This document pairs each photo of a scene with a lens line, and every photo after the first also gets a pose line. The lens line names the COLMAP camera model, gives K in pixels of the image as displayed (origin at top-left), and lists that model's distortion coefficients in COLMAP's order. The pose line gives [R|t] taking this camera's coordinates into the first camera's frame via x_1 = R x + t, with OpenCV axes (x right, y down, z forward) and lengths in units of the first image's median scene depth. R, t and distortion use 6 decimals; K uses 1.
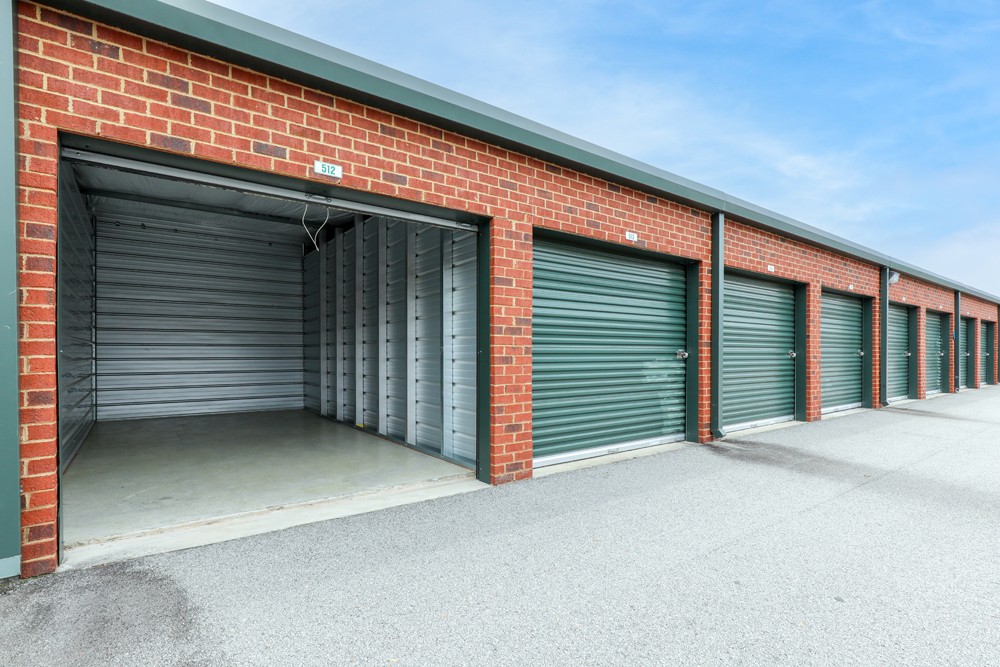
lens RADIAL K [[490.1, 0, 482.5], [0, 490.1, 353.5], [0, 0, 1]] dist [-0.006031, 0.000211]
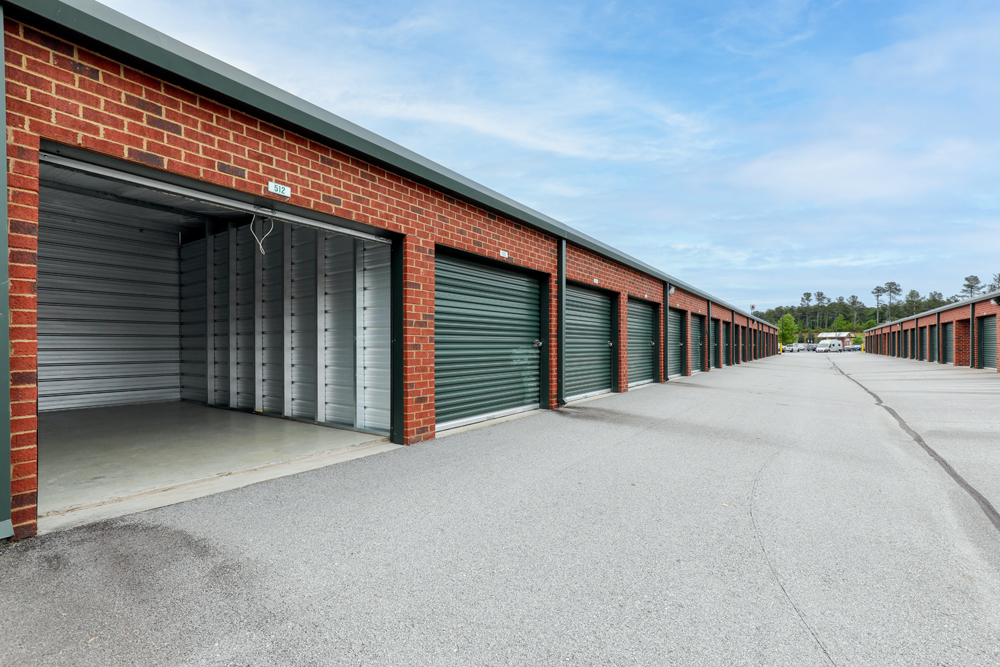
lens RADIAL K [[463.5, 0, 521.9], [0, 463.5, 342.7], [0, 0, 1]] dist [0.001890, 0.000646]
pose [[0.930155, -0.001085, 0.367166, -0.155956], [0.004070, 0.999965, -0.007358, 0.014646], [-0.367145, 0.008338, 0.930126, -0.255720]]
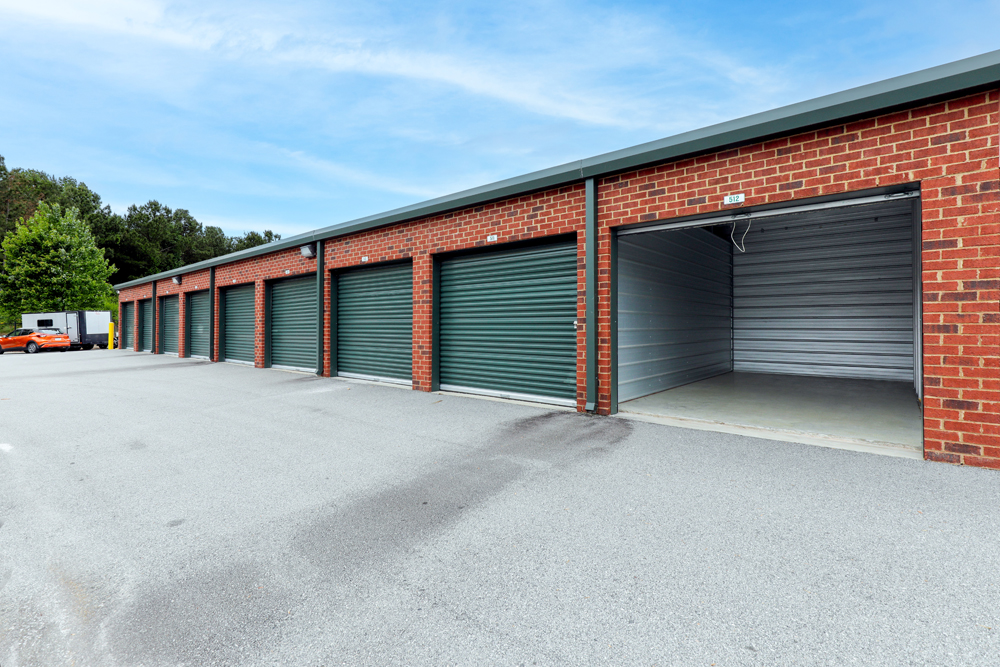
lens RADIAL K [[492.3, 0, 501.2], [0, 492.3, 320.0], [0, 0, 1]] dist [0.000283, 0.000374]
pose [[0.229770, -0.012173, -0.973169, 0.857553], [-0.002826, 0.999909, -0.013175, 0.013145], [0.973241, 0.005778, 0.229715, -0.030476]]
